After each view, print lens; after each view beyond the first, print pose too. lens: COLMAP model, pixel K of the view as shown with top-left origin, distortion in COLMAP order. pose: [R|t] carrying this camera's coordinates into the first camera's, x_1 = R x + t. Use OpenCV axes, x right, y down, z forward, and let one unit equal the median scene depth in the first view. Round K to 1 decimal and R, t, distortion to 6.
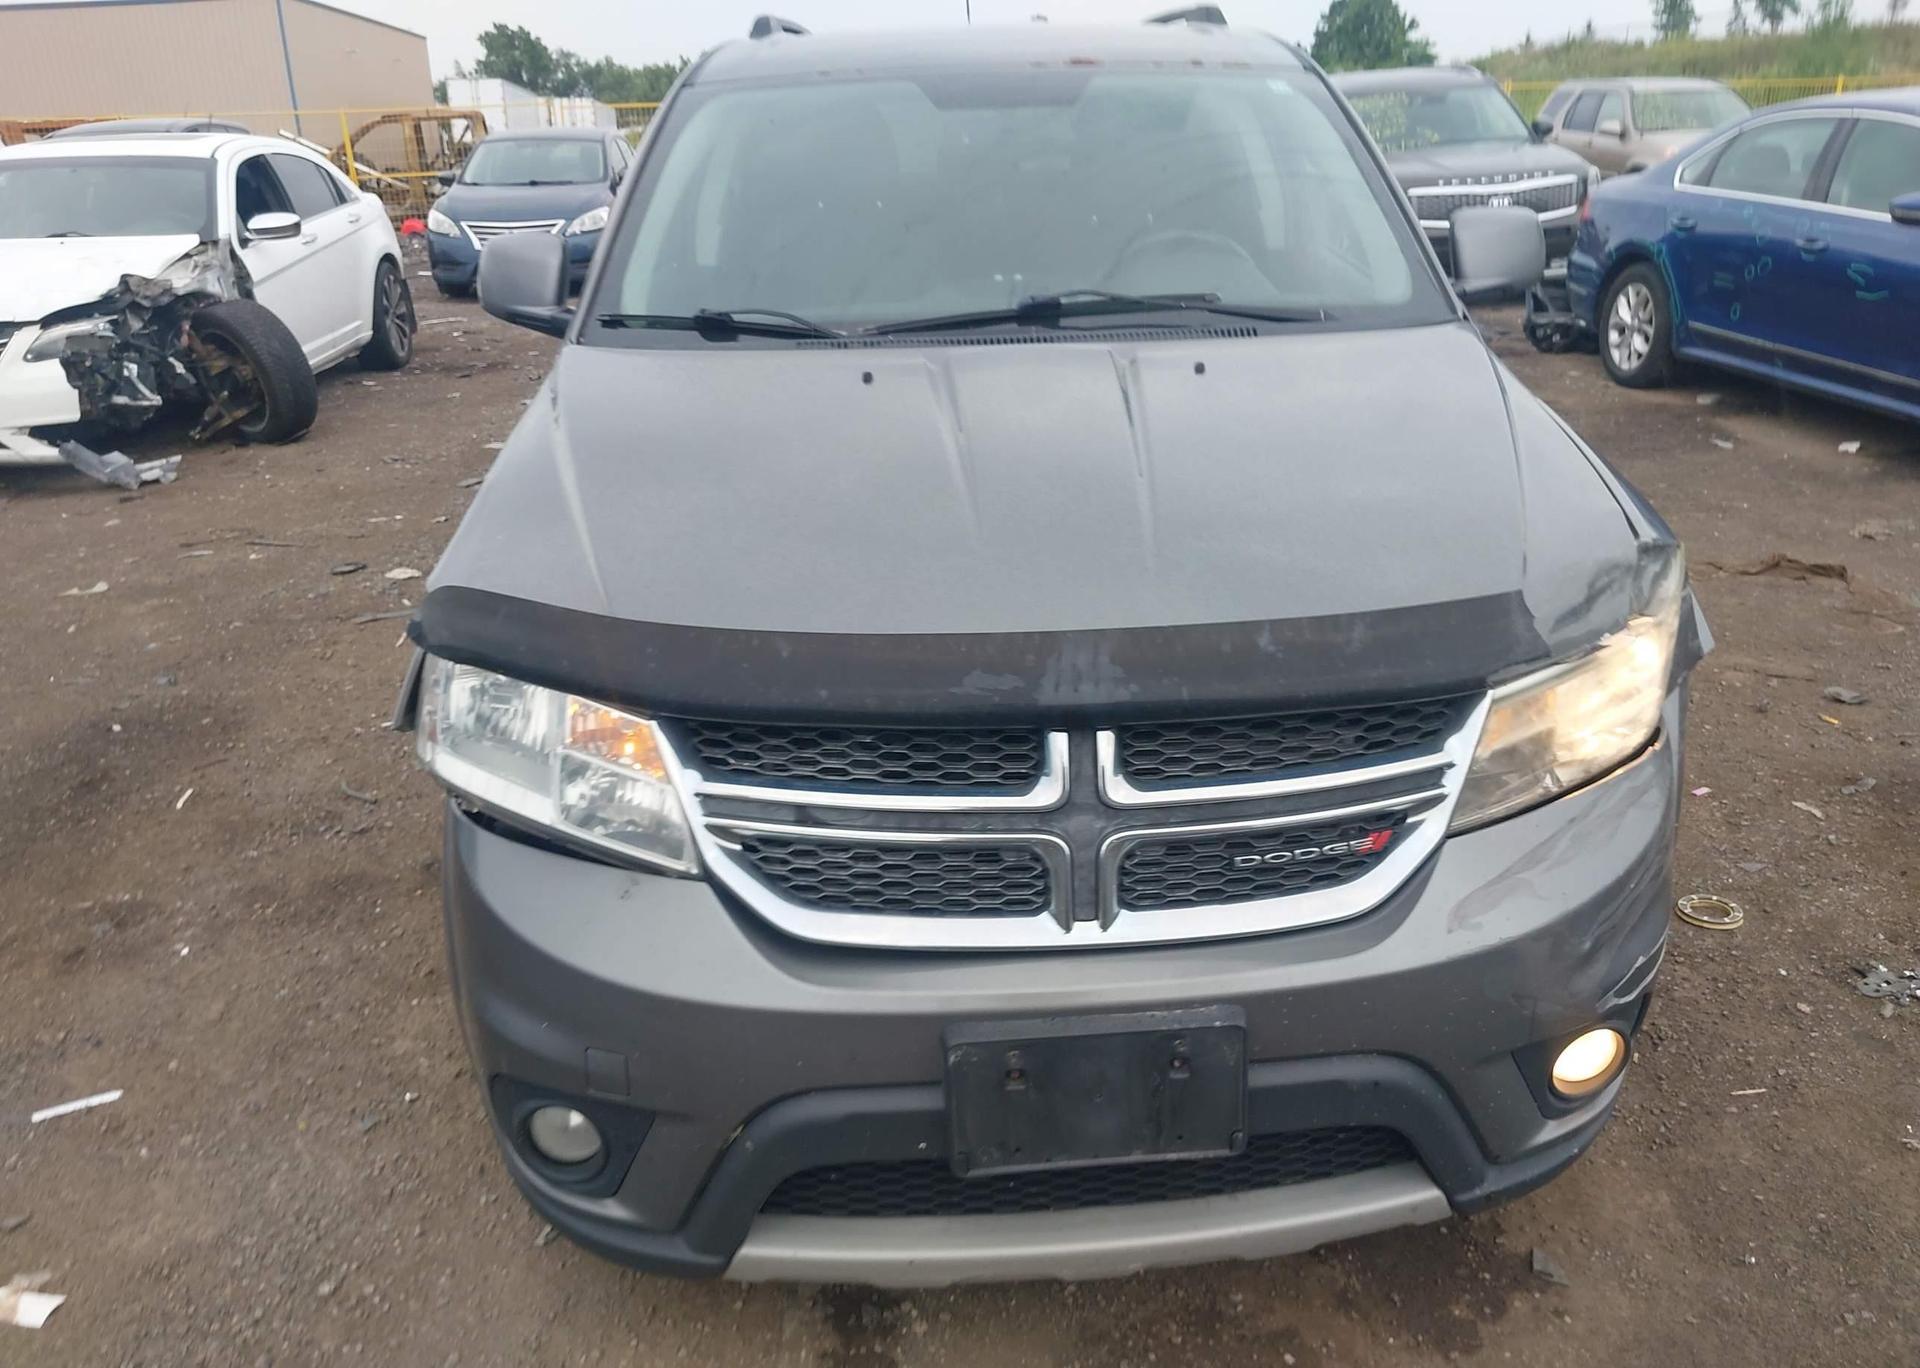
lens RADIAL K [[1511.4, 0, 982.1], [0, 1511.4, 665.6], [0, 0, 1]] dist [0.007122, -0.007538]
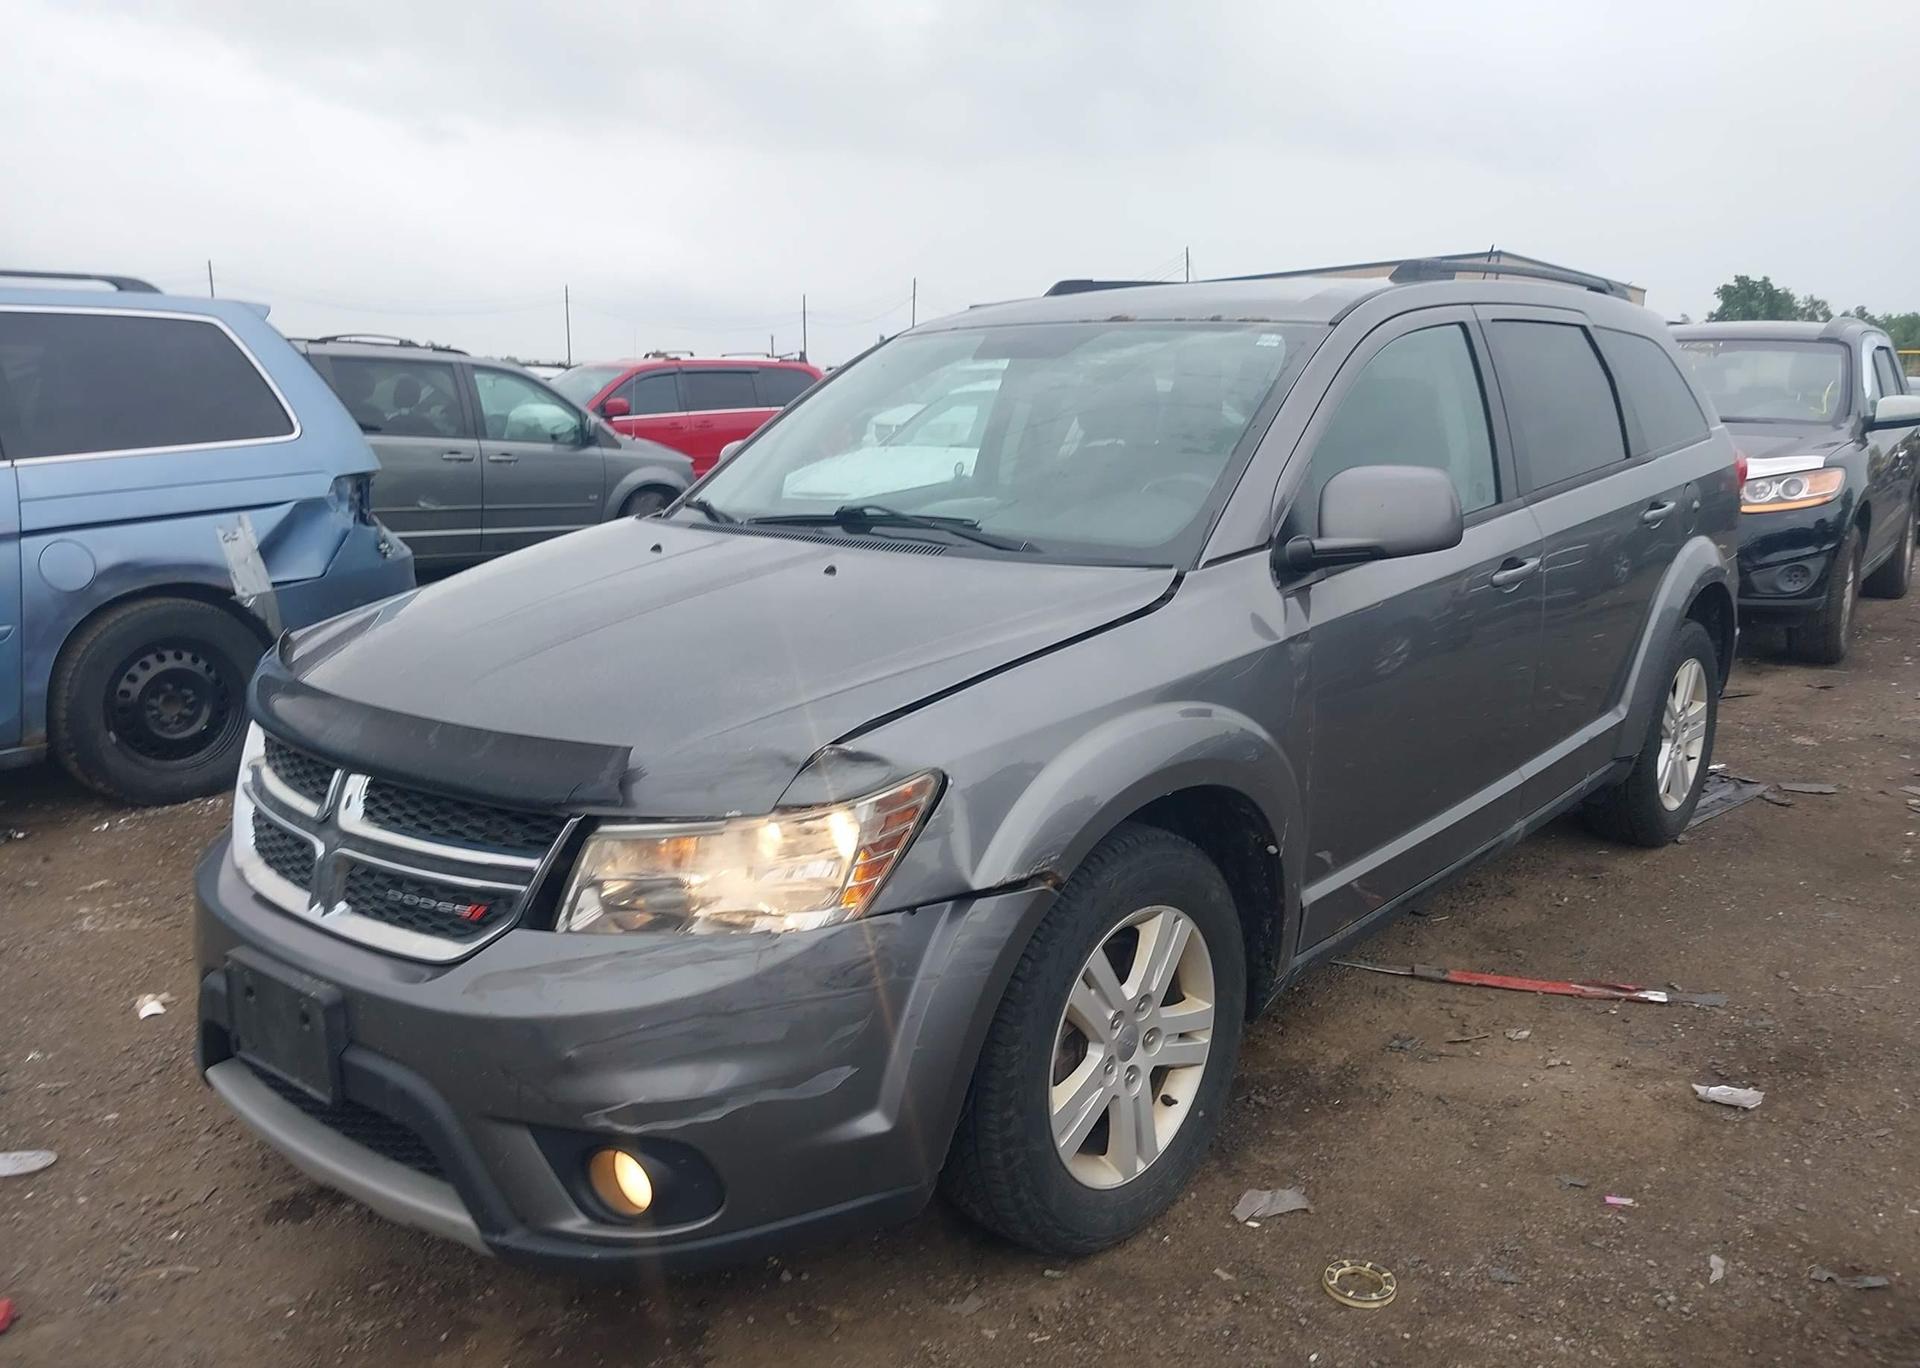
lens RADIAL K [[1525.9, 0, 960.0], [0, 1525.9, 684.0], [0, 0, 1]] dist [-0.000328, -0.003181]
pose [[0.718491, 0.154217, -0.678224, 1.387469], [-0.248897, 0.967545, -0.043671, -0.113615], [0.649477, 0.200185, 0.733557, 0.293414]]
